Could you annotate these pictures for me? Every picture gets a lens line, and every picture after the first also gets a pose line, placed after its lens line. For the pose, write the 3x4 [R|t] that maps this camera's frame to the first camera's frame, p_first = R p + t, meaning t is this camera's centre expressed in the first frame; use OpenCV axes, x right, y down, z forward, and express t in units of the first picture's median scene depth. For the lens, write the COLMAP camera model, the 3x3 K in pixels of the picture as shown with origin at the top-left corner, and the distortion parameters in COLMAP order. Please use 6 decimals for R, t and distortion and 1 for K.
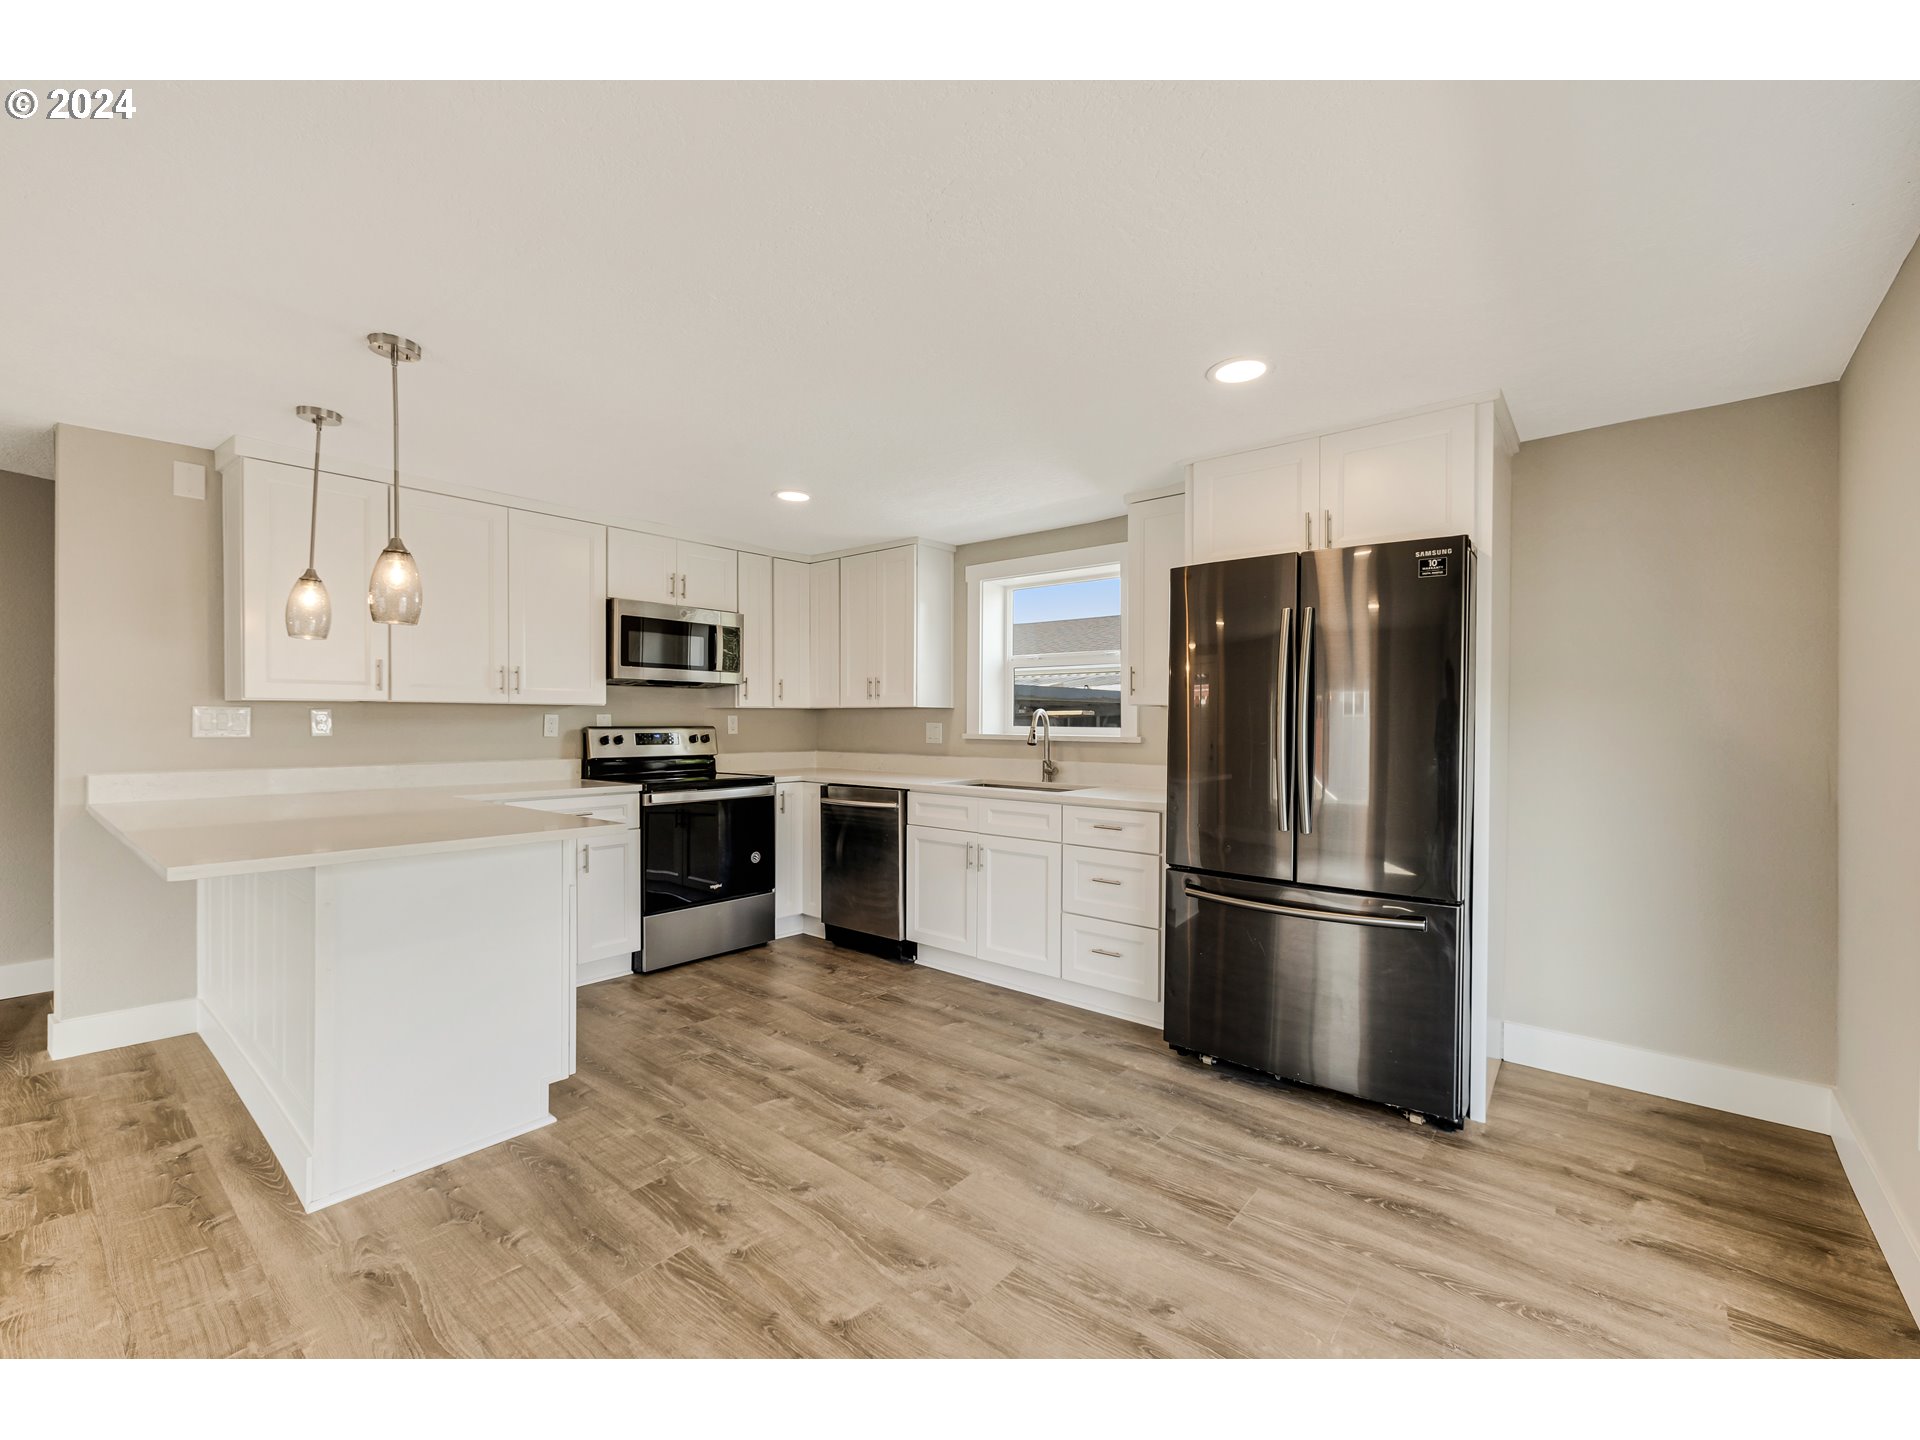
lens RADIAL K [[815.6, 0, 960.0], [0, 815.6, 720.0], [0, 0, 1]] dist [-0.000477, -0.000304]
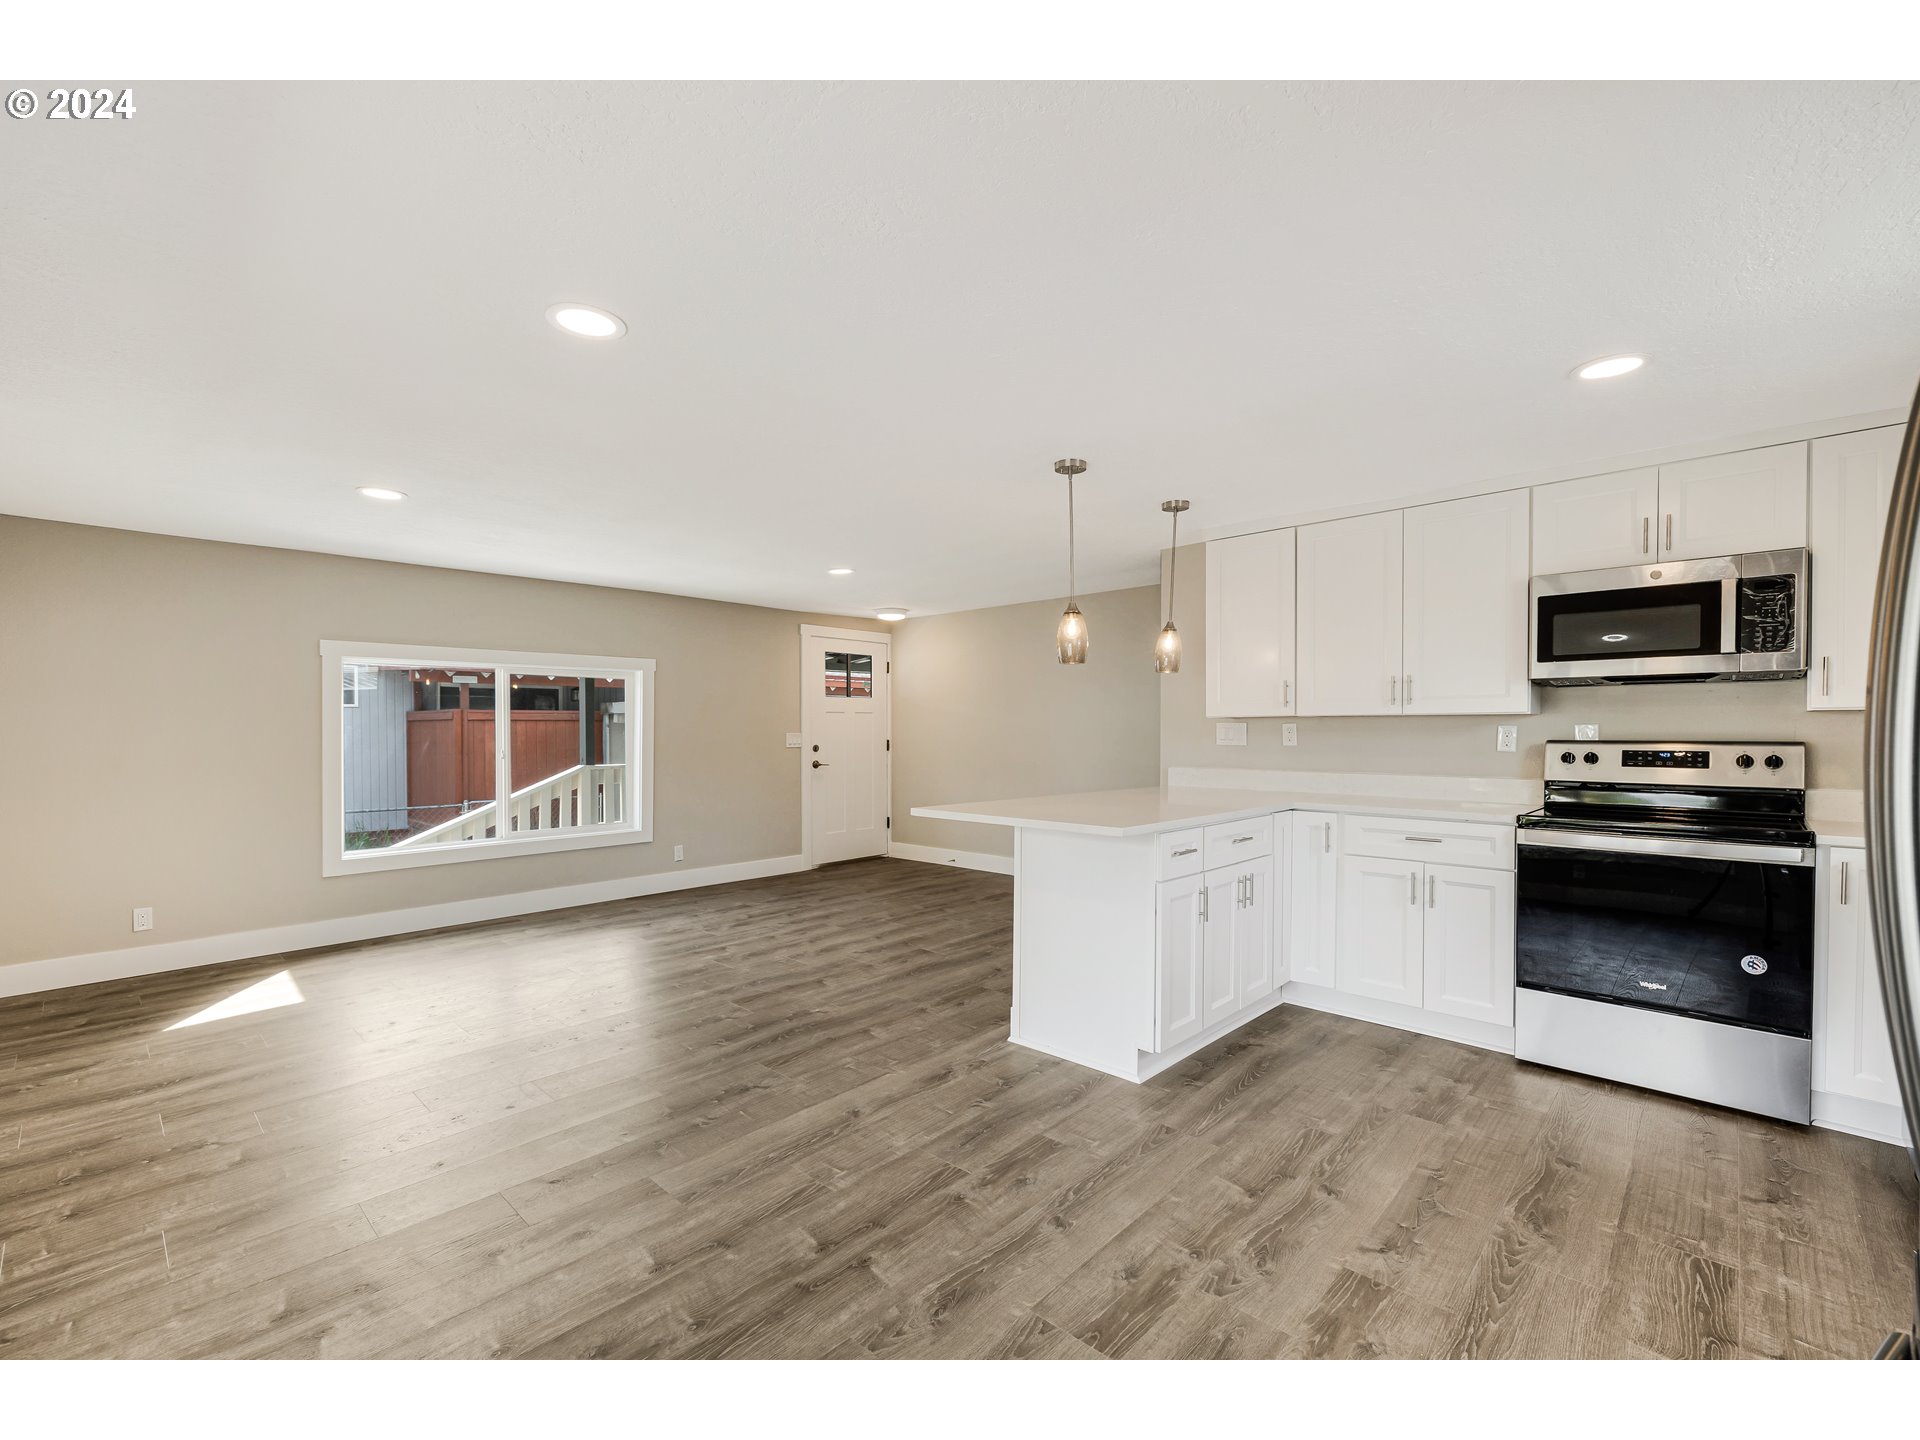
lens RADIAL K [[828.9, 0, 952.7], [0, 828.9, 735.4], [0, 0, 1]] dist [0.000721, -0.000219]
pose [[-0.065617, 0.003006, -0.997840, 0.445036], [0.002197, 0.999993, 0.002868, -0.000485], [0.997842, -0.002005, -0.065623, 0.533170]]
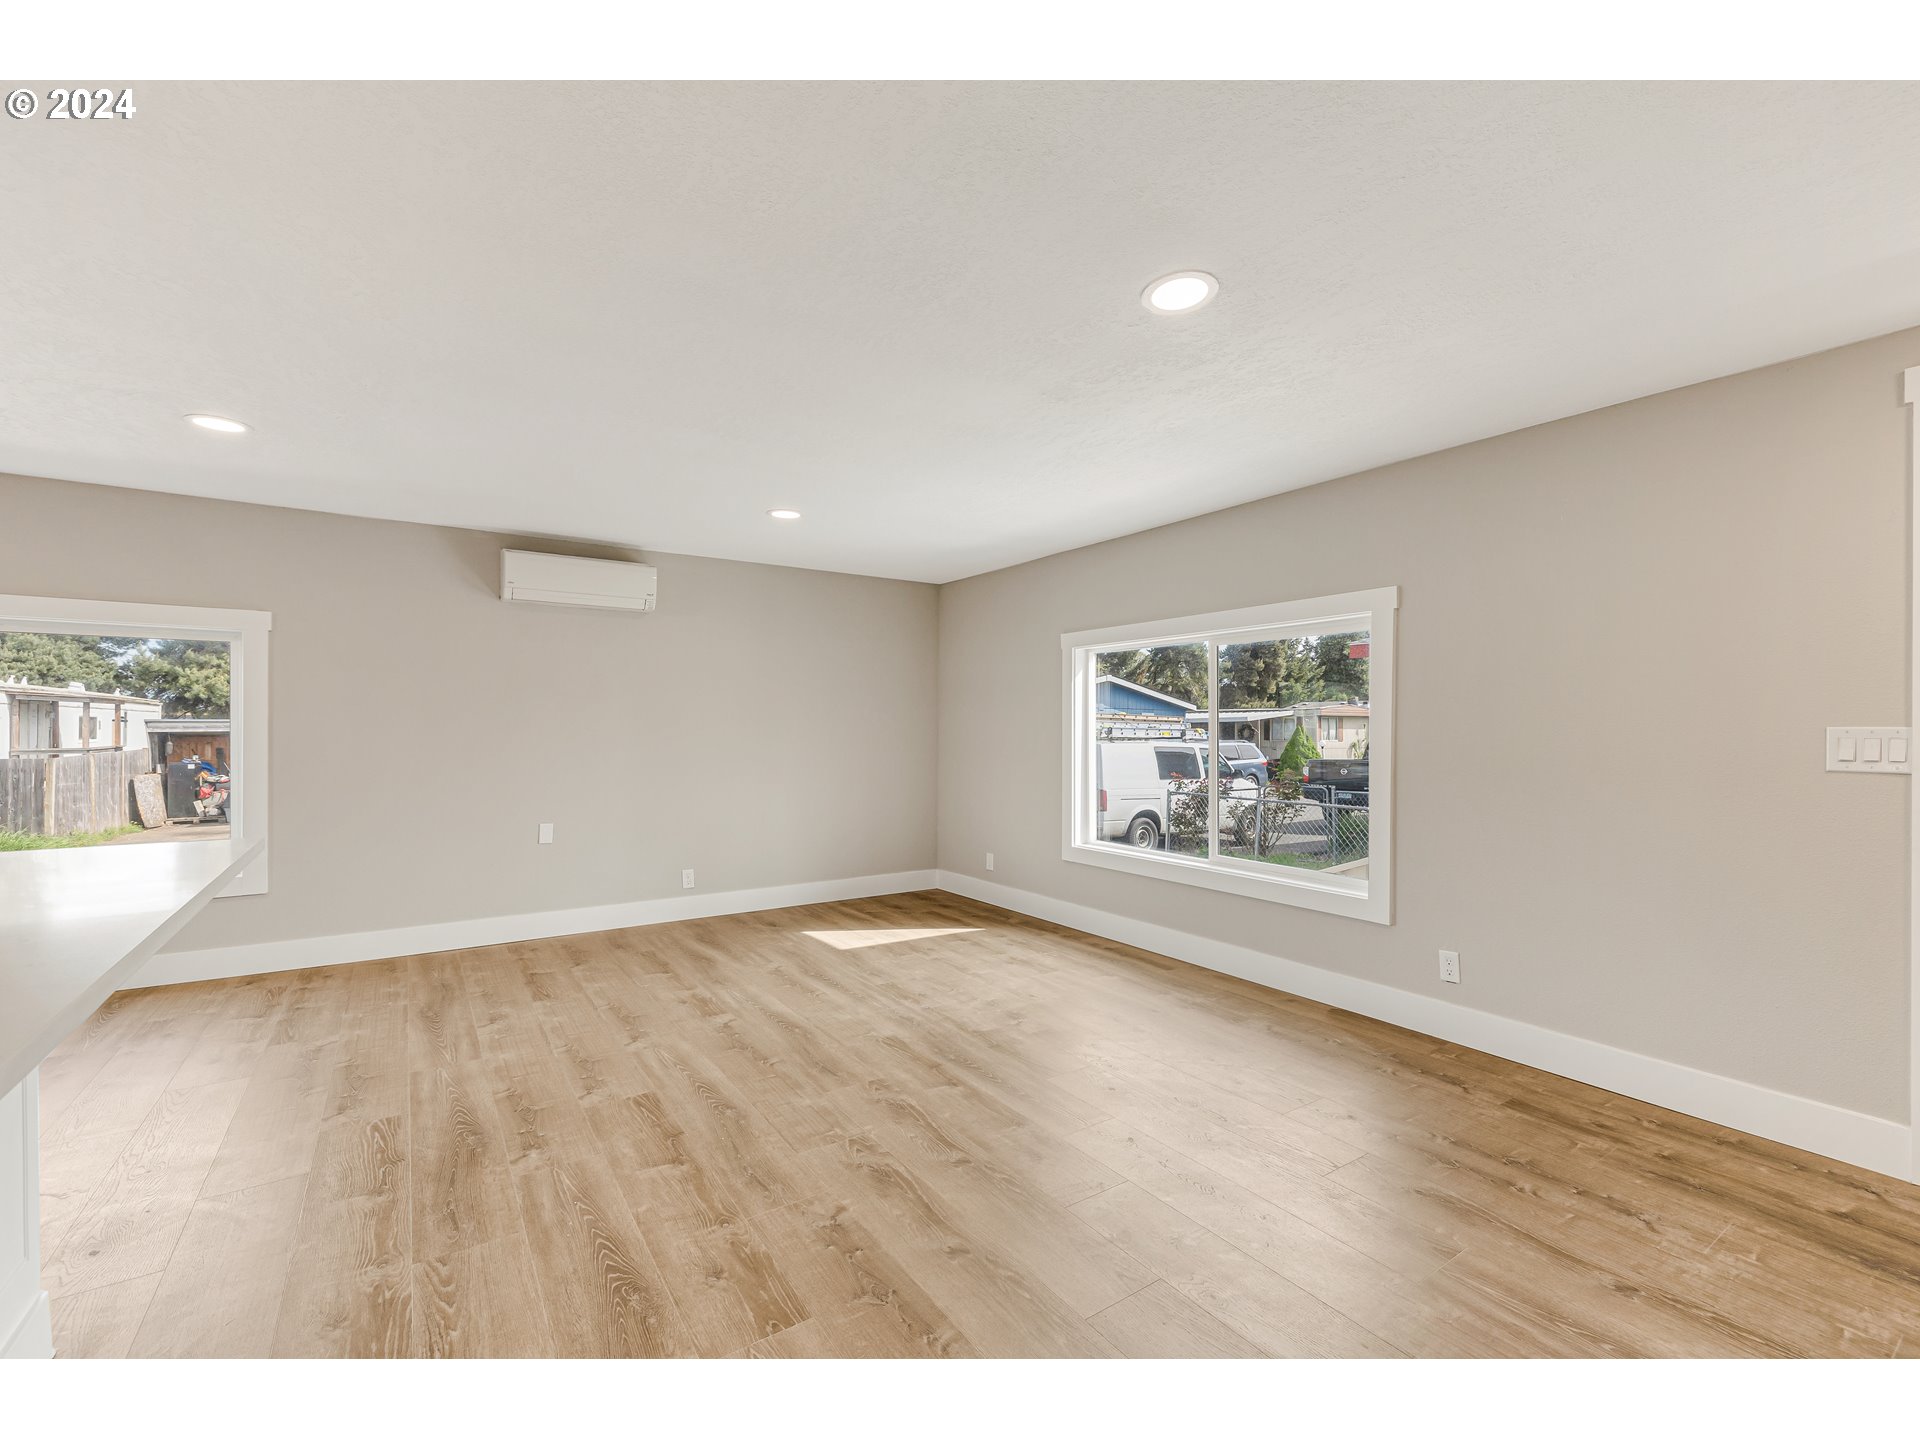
lens RADIAL K [[812.0, 0, 951.8], [0, 812.0, 710.4], [0, 0, 1]] dist [0.001753, 0.000141]
pose [[-0.960748, -0.004359, 0.277388, -0.971007], [-0.010141, 0.999760, -0.019414, 0.004502], [-0.277237, -0.021465, -0.960562, 0.807294]]
